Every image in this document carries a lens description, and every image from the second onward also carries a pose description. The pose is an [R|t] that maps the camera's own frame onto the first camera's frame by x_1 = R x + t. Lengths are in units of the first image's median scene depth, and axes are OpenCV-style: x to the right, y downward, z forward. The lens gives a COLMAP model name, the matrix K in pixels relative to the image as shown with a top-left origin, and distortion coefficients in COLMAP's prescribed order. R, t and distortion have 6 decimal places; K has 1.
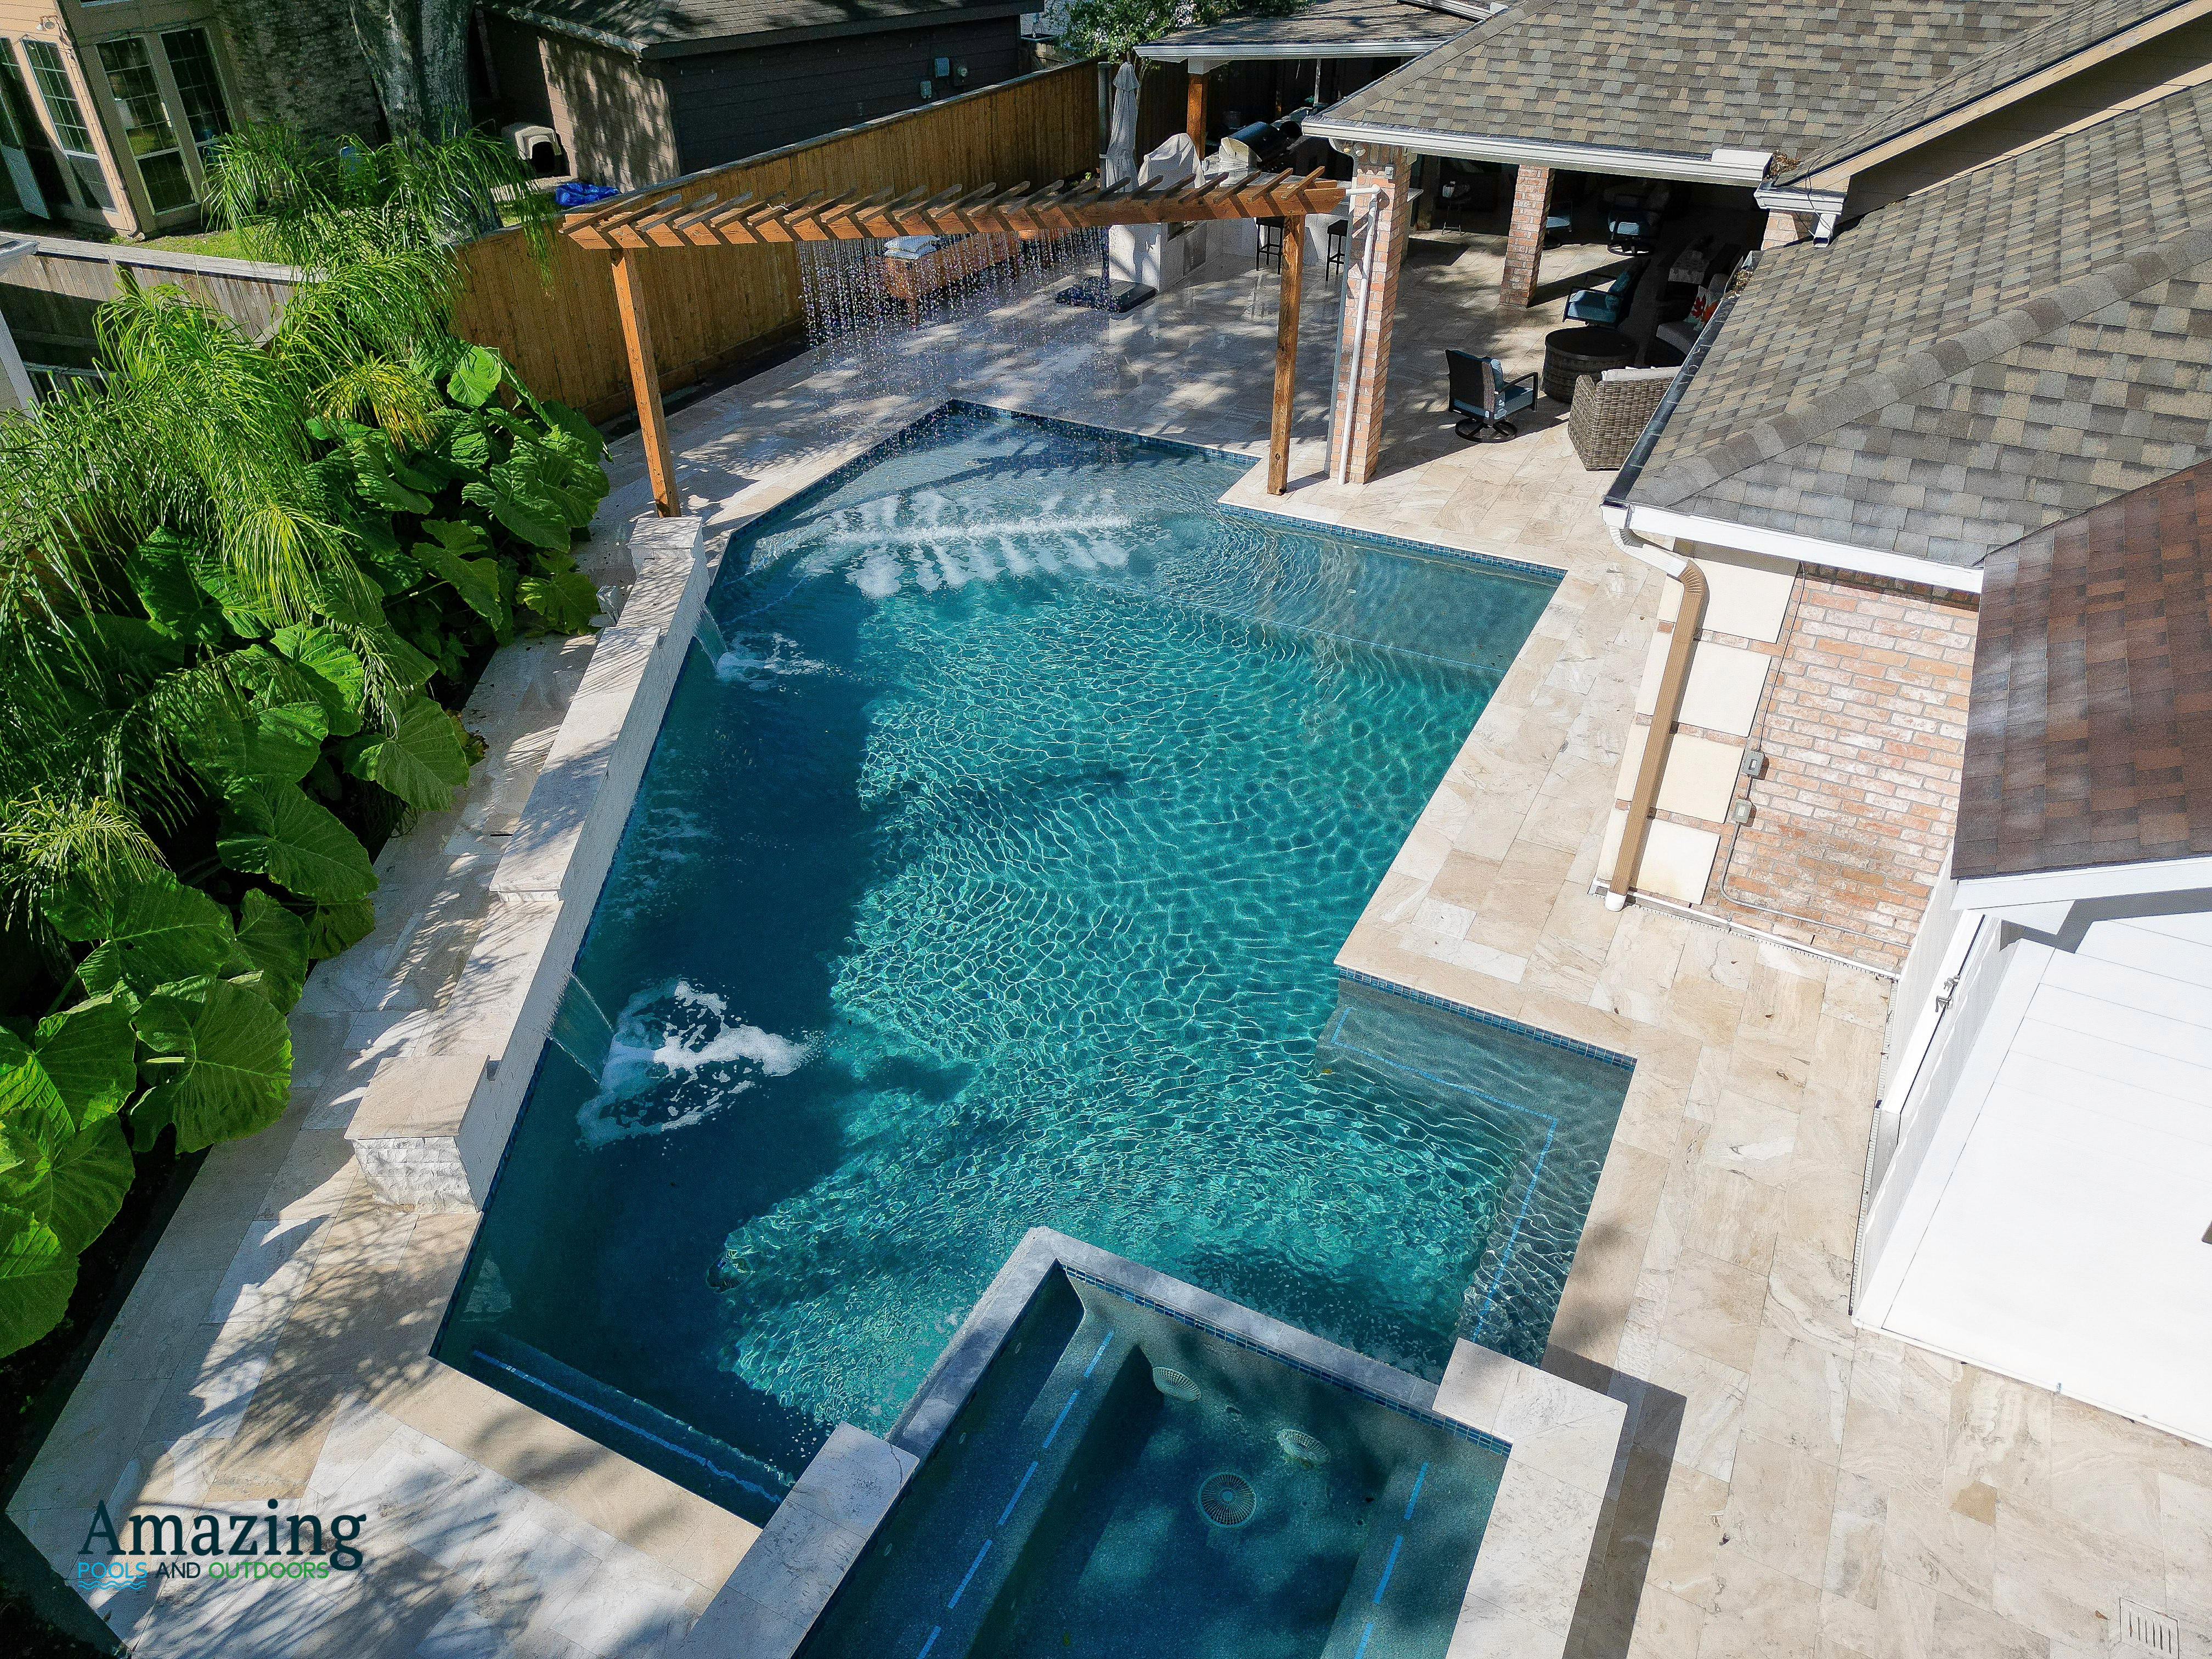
lens RADIAL K [[1551.7, 0, 1111.9], [0, 1551.7, 832.3], [0, 0, 1]] dist [0.060934, -0.067841]
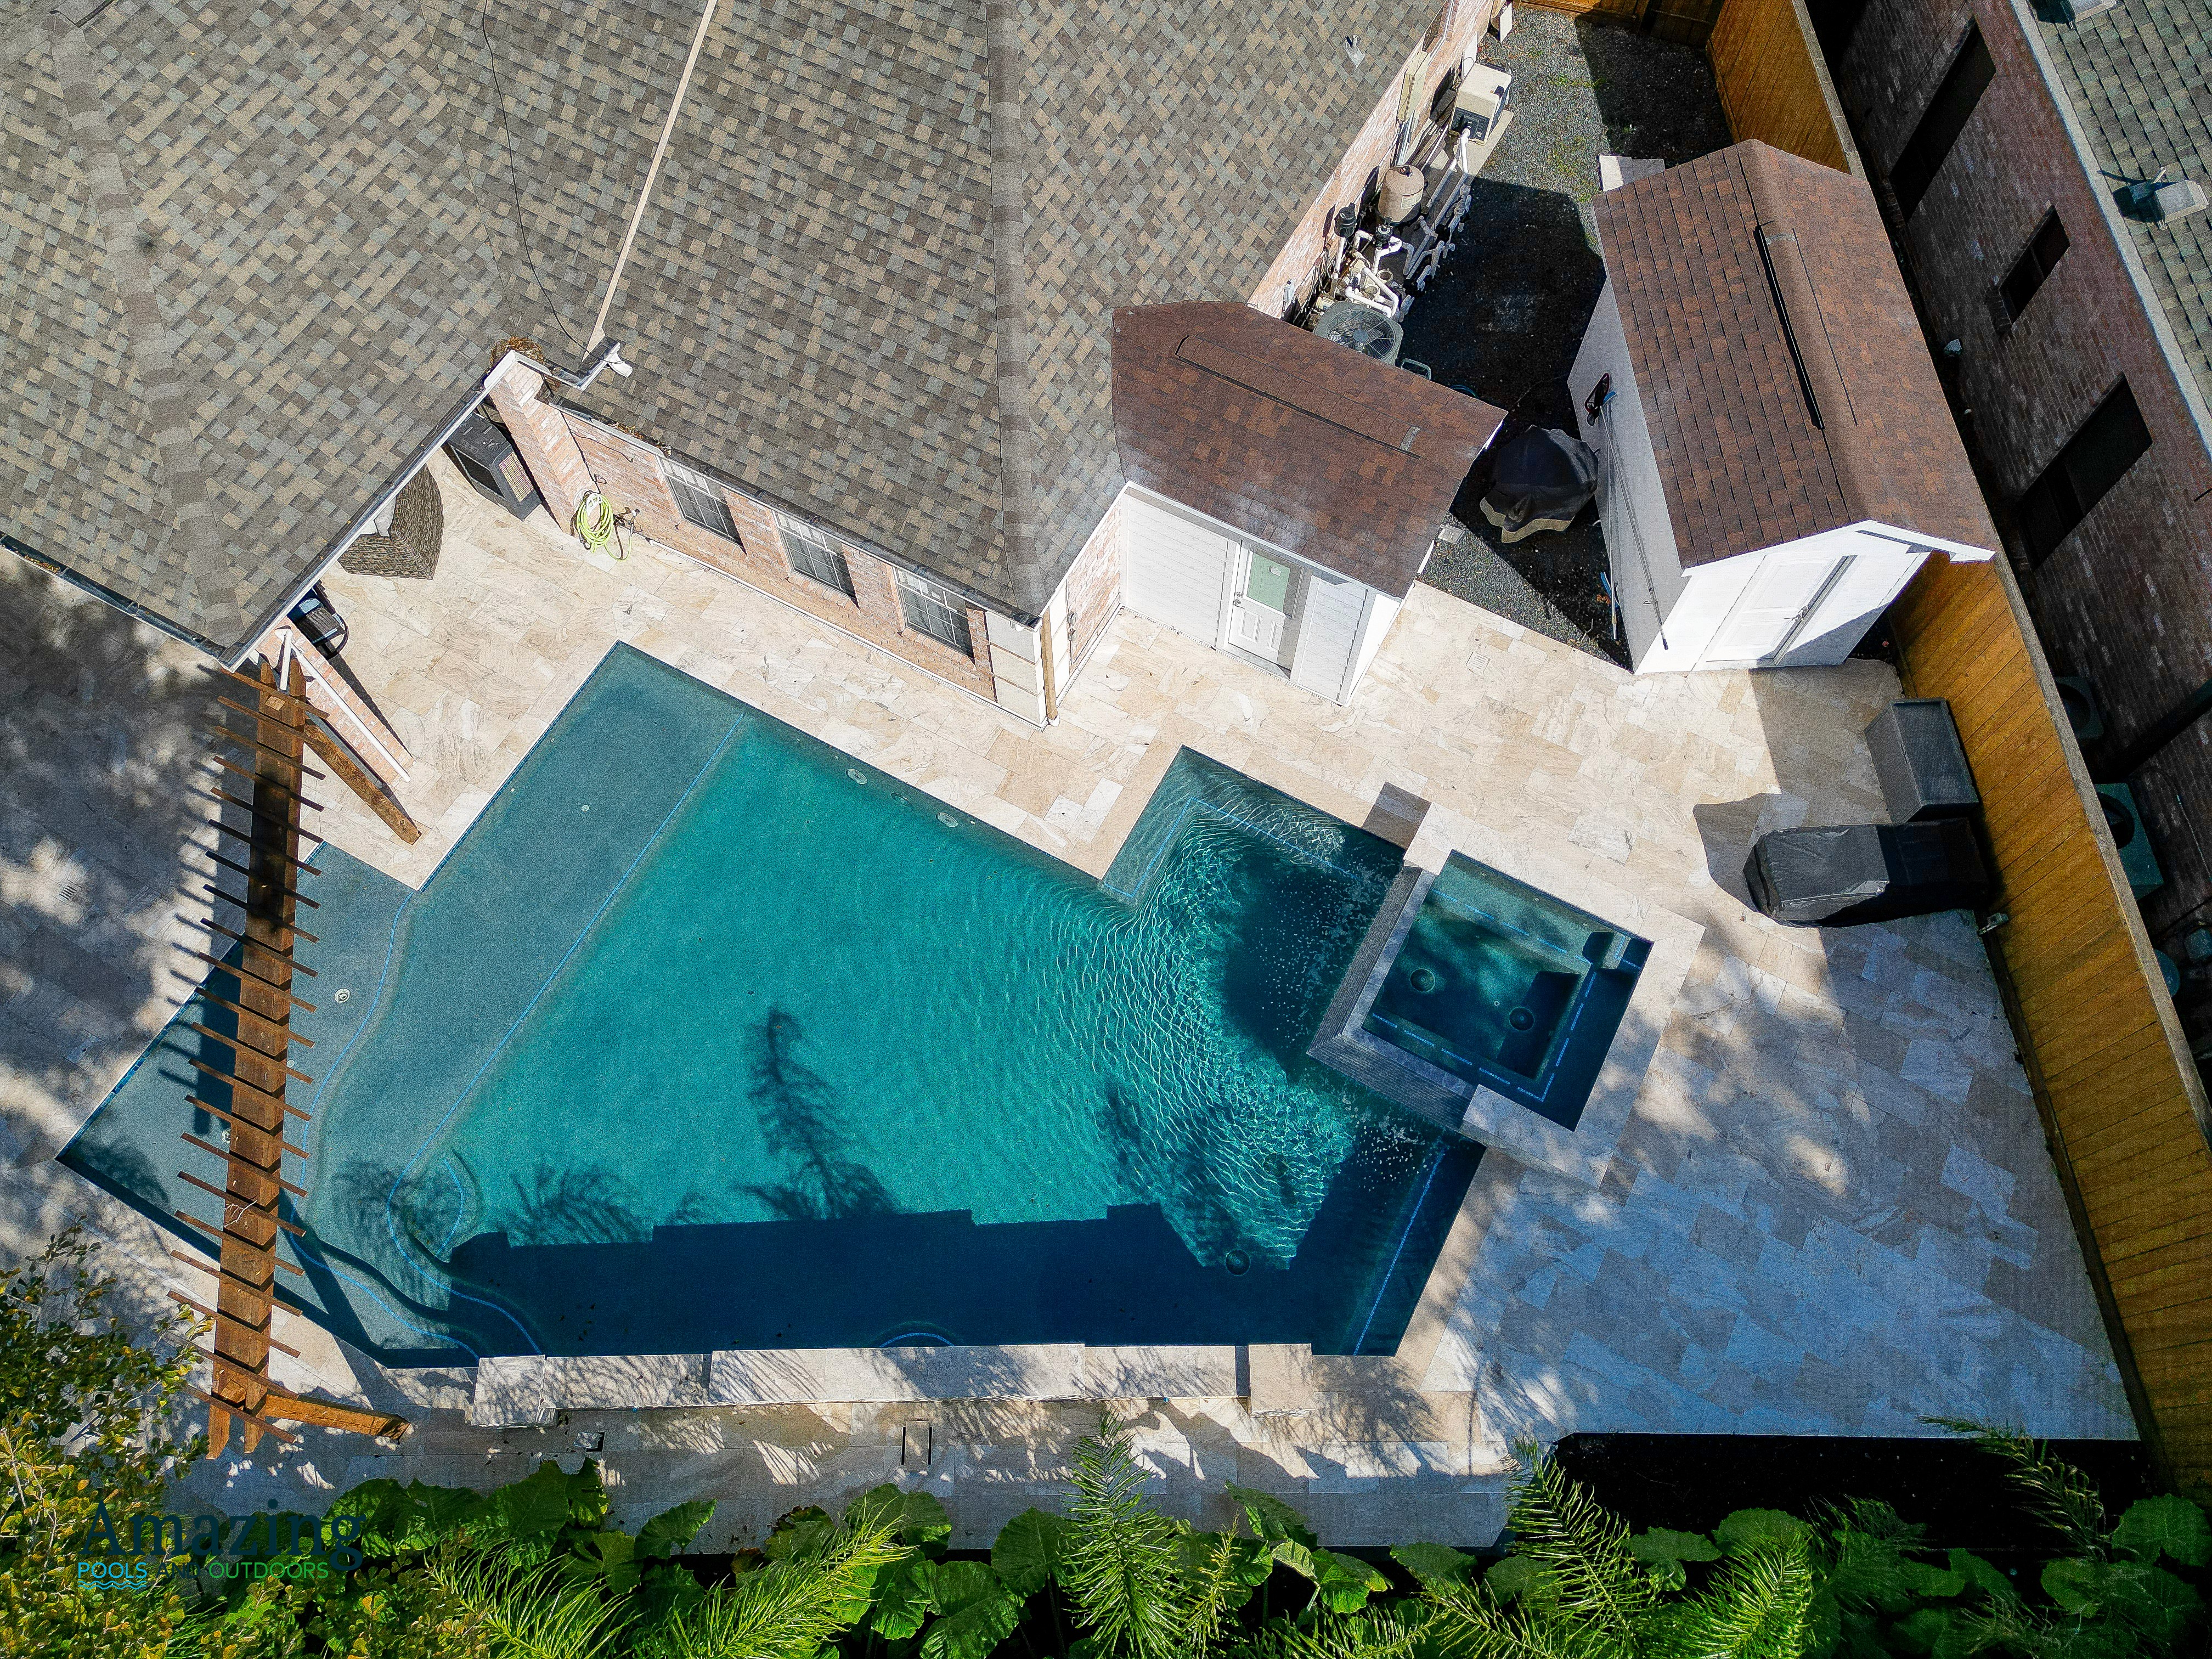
lens RADIAL K [[1551.7, 0, 1111.9], [0, 1551.7, 832.3], [0, 0, 1]] dist [0.060934, -0.067841]
pose [[0.030842, -0.904172, 0.426053, -0.449574], [0.583374, 0.362406, 0.726868, -0.977768], [-0.811618, 0.226130, 0.538648, 0.061212]]
